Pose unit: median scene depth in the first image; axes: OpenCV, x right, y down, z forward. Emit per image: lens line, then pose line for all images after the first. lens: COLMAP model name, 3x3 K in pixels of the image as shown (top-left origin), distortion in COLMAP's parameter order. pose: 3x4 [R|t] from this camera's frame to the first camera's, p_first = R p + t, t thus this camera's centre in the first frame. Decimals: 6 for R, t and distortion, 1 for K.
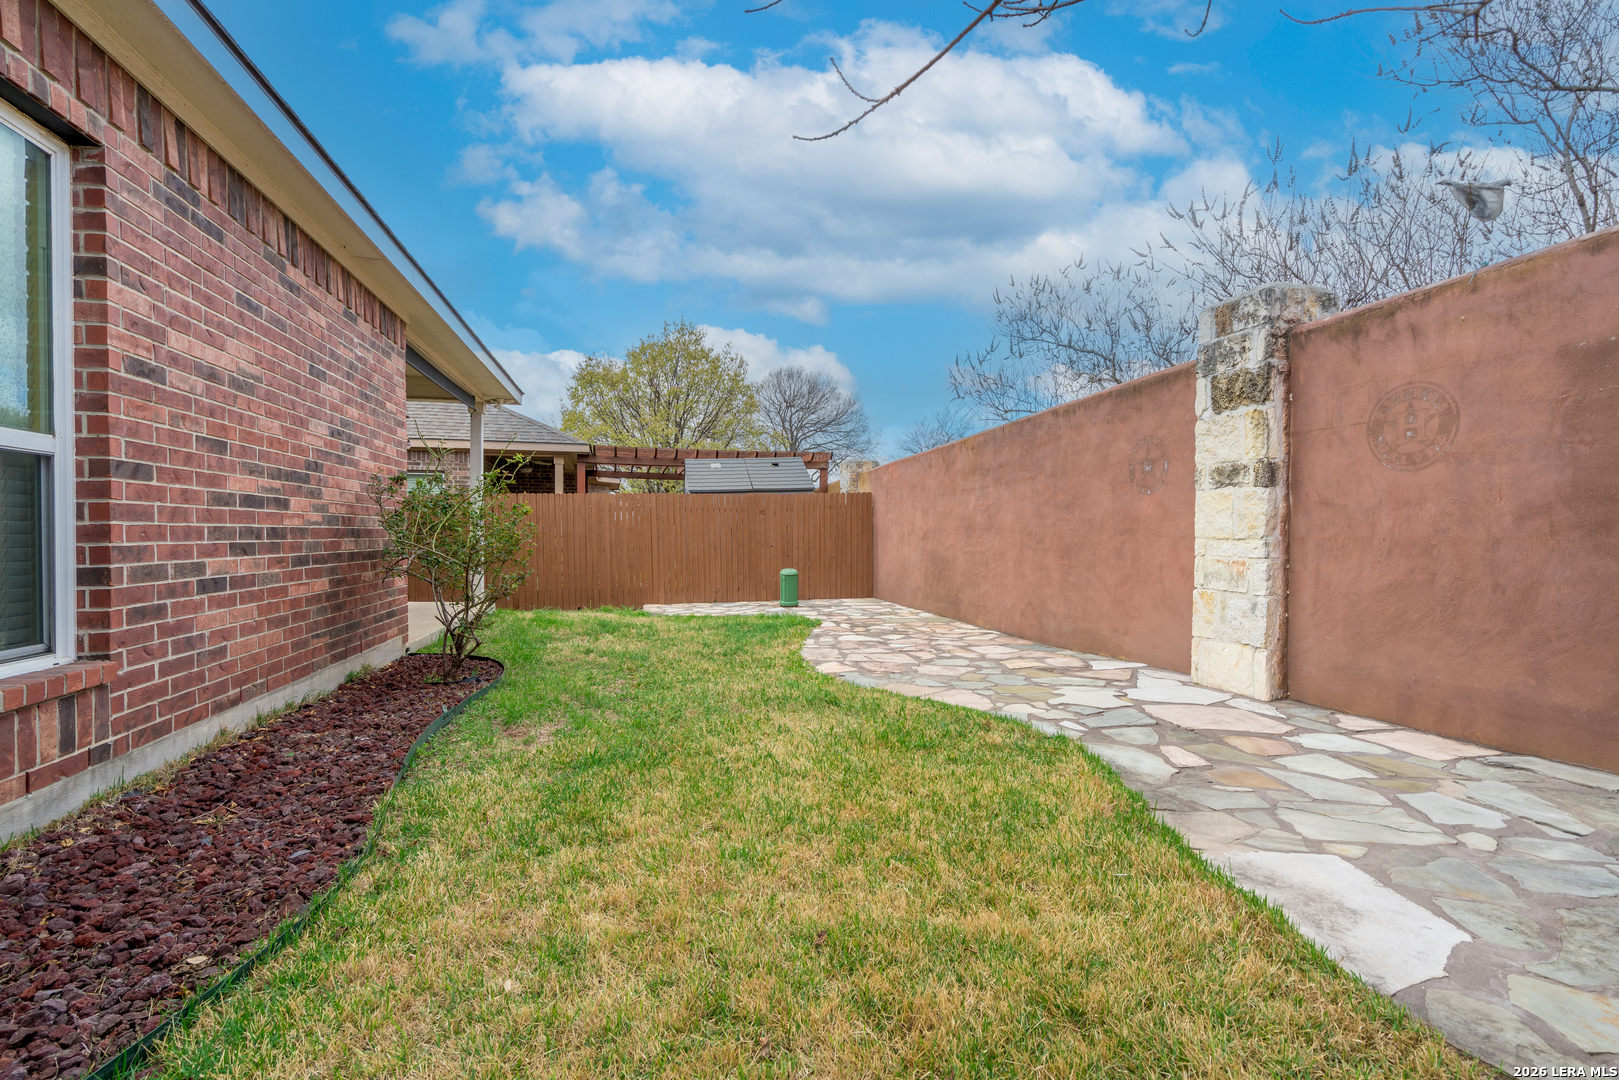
lens RADIAL K [[720.5, 0, 810.8], [0, 720.5, 539.3], [0, 0, 1]] dist [-0.010830, 0.003780]
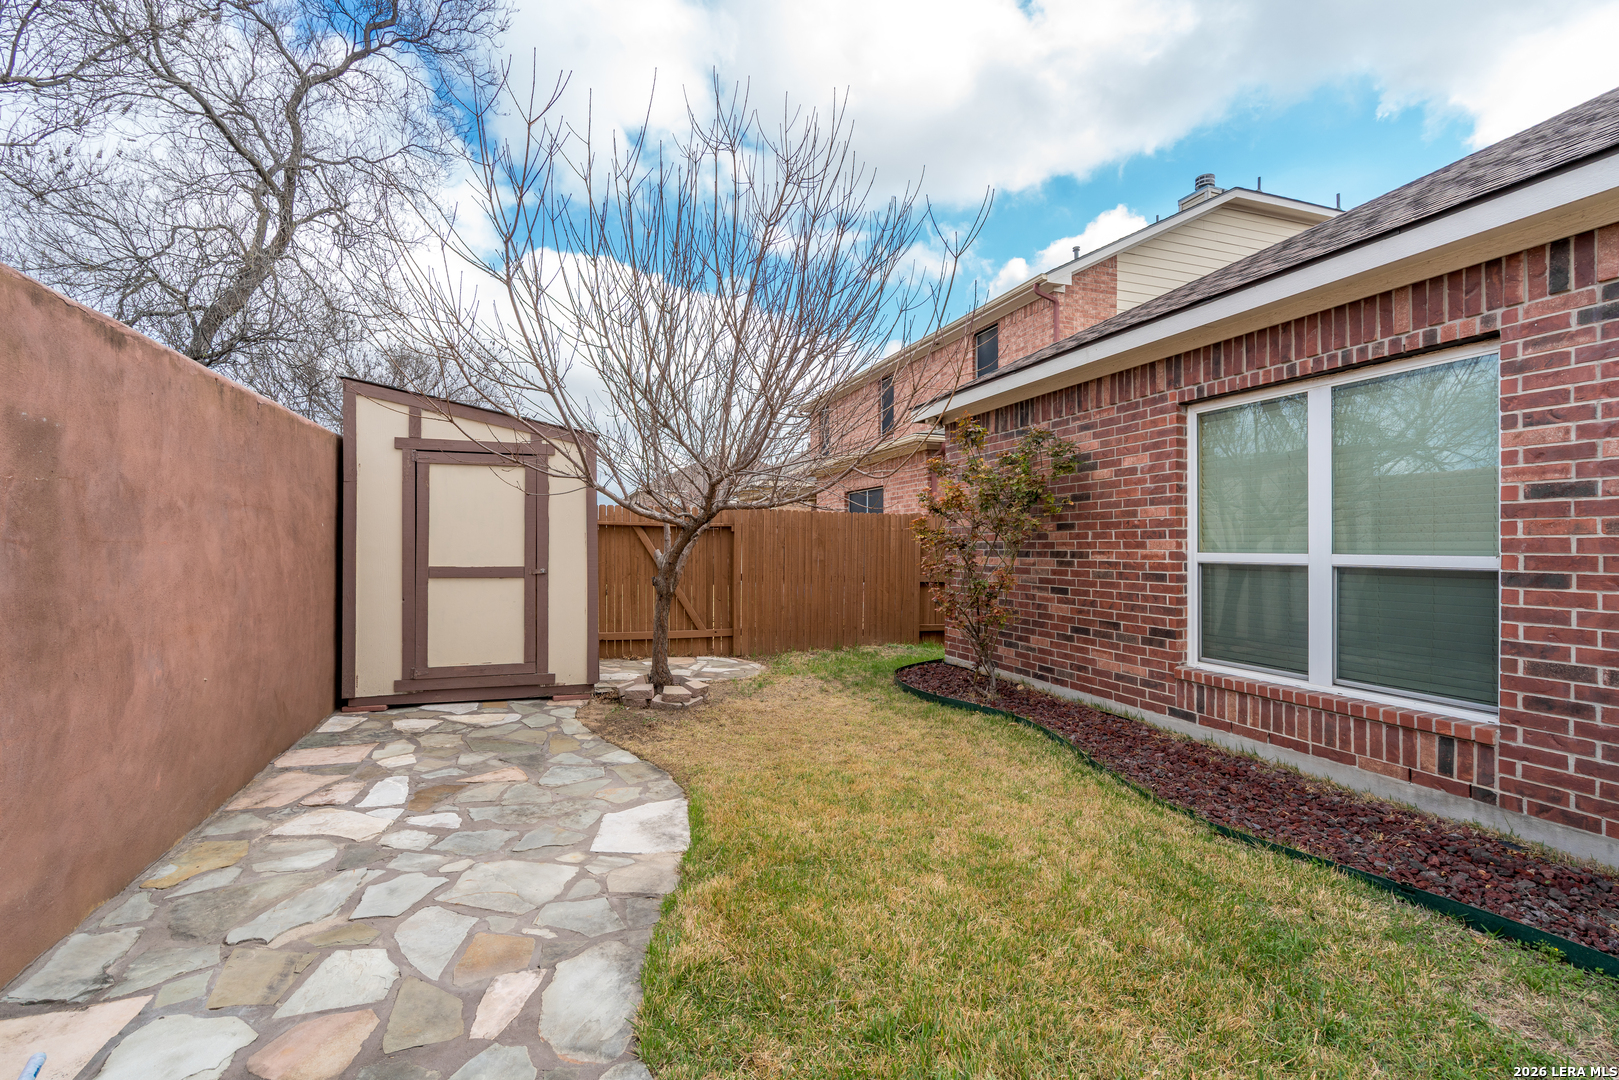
lens RADIAL K [[720.5, 0, 808.9], [0, 720.5, 542.0], [0, 0, 1]] dist [-0.010830, 0.003780]
pose [[-0.993810, -0.003735, -0.111028, 0.400565], [-0.004339, 0.999977, 0.005191, -0.171923], [0.111006, 0.005641, -0.993804, 2.191279]]
